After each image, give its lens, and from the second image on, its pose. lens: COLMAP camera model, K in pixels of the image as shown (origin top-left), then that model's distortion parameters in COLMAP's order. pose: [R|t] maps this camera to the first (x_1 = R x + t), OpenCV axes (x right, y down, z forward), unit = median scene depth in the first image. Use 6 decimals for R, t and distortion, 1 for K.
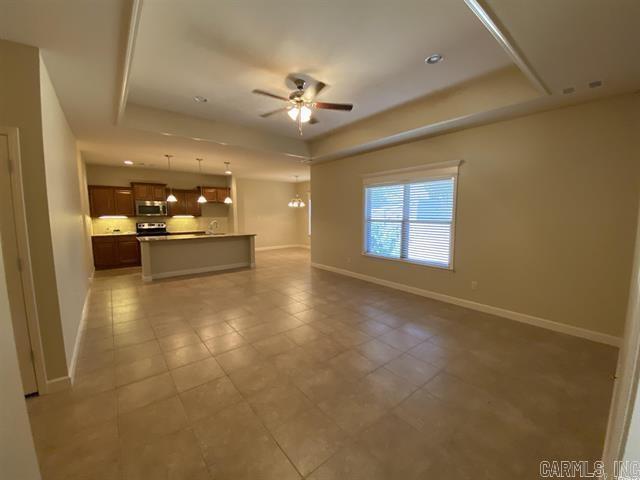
lens RADIAL K [[259.1, 0, 322.7], [0, 259.1, 239.2], [0, 0, 1]] dist [0.012243, -0.016723]
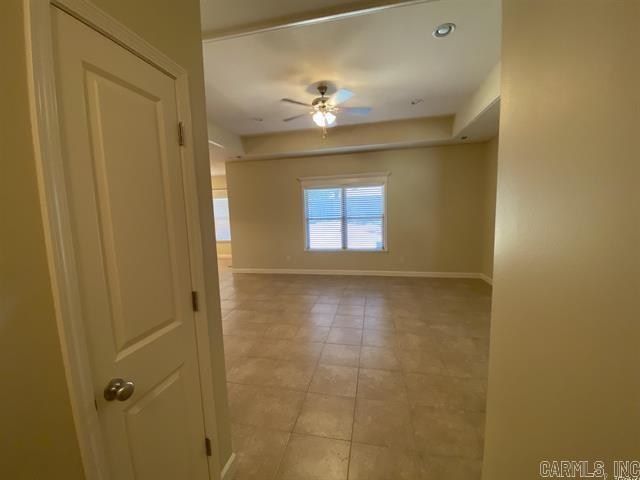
lens RADIAL K [[259.1, 0, 322.7], [0, 259.1, 239.2], [0, 0, 1]] dist [0.012243, -0.016723]
pose [[0.767667, -0.098047, 0.633305, -0.544171], [0.092069, 0.994849, 0.042418, -0.032091], [-0.634201, 0.025745, 0.772739, 0.125898]]
